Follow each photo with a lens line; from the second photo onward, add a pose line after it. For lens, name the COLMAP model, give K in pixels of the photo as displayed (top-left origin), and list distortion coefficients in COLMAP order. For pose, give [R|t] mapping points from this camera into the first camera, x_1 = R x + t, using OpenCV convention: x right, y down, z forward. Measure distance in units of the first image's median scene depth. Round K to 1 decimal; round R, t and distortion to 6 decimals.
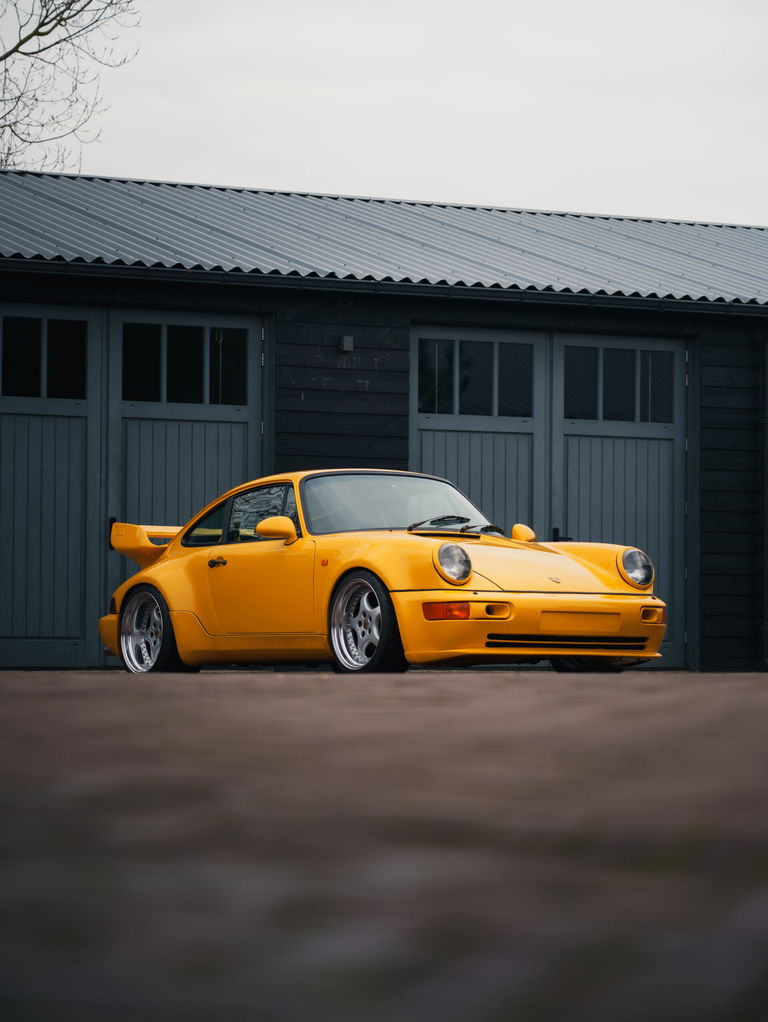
lens RADIAL K [[3434.9, 0, 376.5], [0, 3434.9, 514.5], [0, 0, 1]] dist [-0.184834, 0.000000]
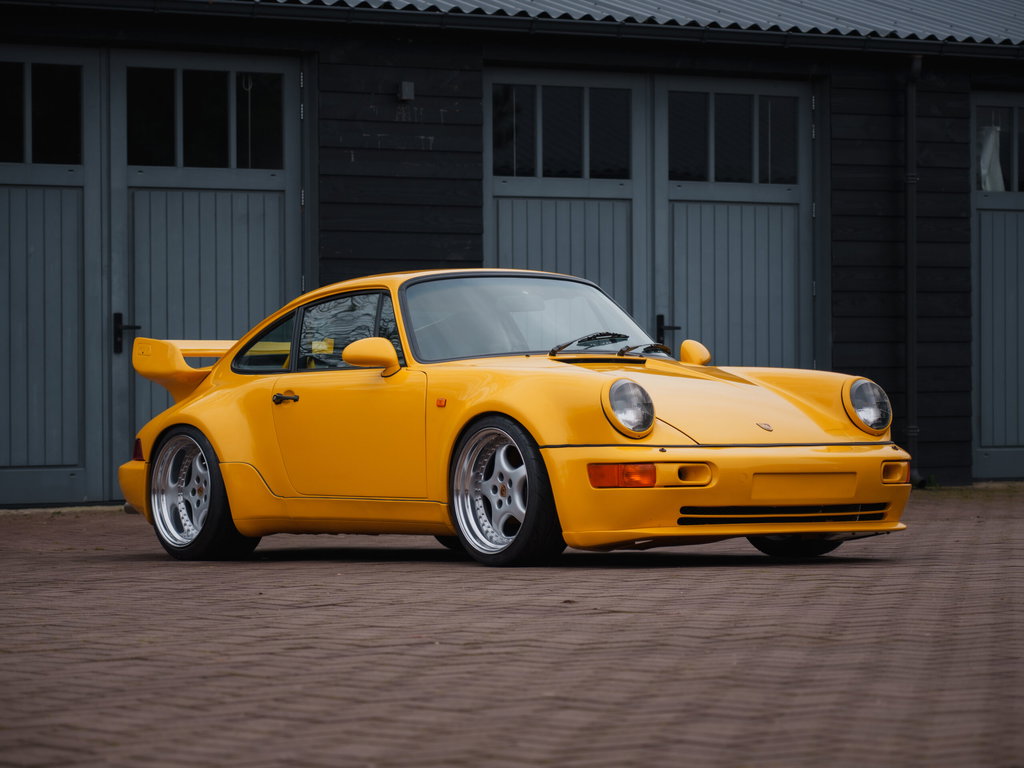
lens RADIAL K [[3441.6, 0, 520.9], [0, 3441.6, 380.7], [0, 0, 1]] dist [-0.184834, 0.000000]
pose [[0.998275, -0.011218, 0.057625, -0.029781], [0.008903, 0.999149, 0.040282, -0.014727], [-0.058028, -0.039700, 0.997525, 0.202695]]
